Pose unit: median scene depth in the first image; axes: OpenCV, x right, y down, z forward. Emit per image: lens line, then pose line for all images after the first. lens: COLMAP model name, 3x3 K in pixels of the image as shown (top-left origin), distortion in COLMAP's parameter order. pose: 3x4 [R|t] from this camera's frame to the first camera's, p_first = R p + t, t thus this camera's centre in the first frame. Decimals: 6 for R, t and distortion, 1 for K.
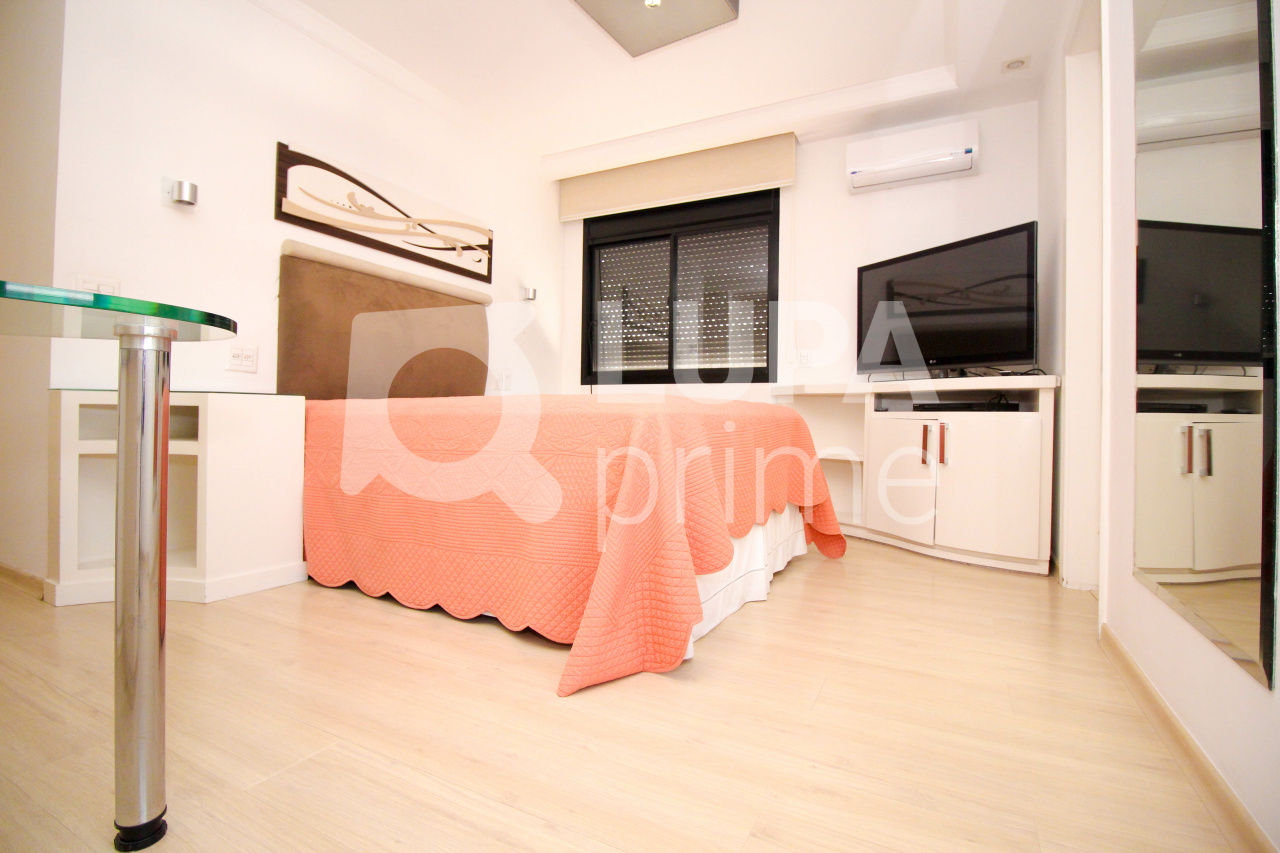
lens RADIAL K [[597.8, 0, 640.7], [0, 597.8, 411.9], [0, 0, 1]] dist [-0.005500, -0.012241]
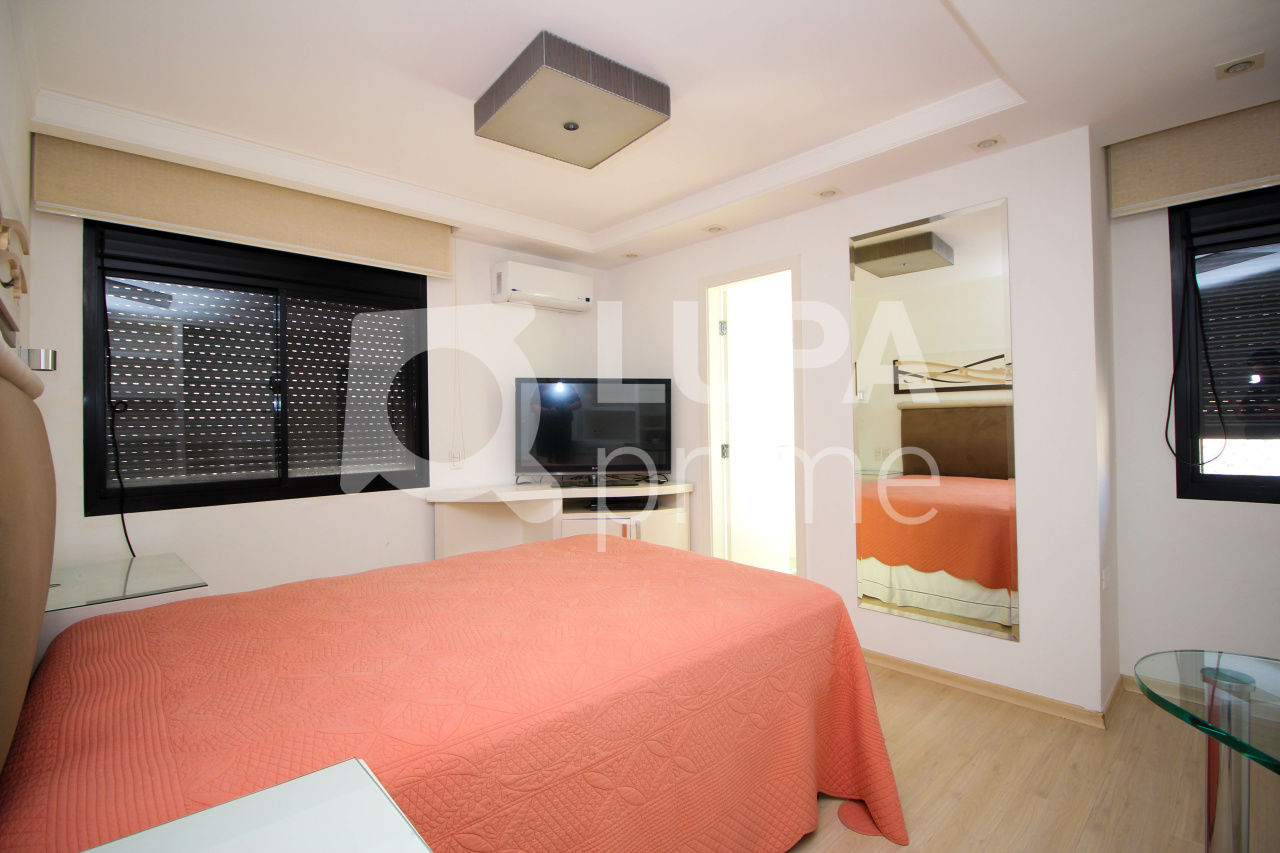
lens RADIAL K [[597.8, 0, 640.7], [0, 597.8, 411.9], [0, 0, 1]] dist [-0.005500, -0.012241]
pose [[0.331325, -0.002949, 0.943512, -0.560620], [0.011689, 0.999931, -0.000979, -0.168289], [-0.943444, 0.011353, 0.331337, 0.405869]]
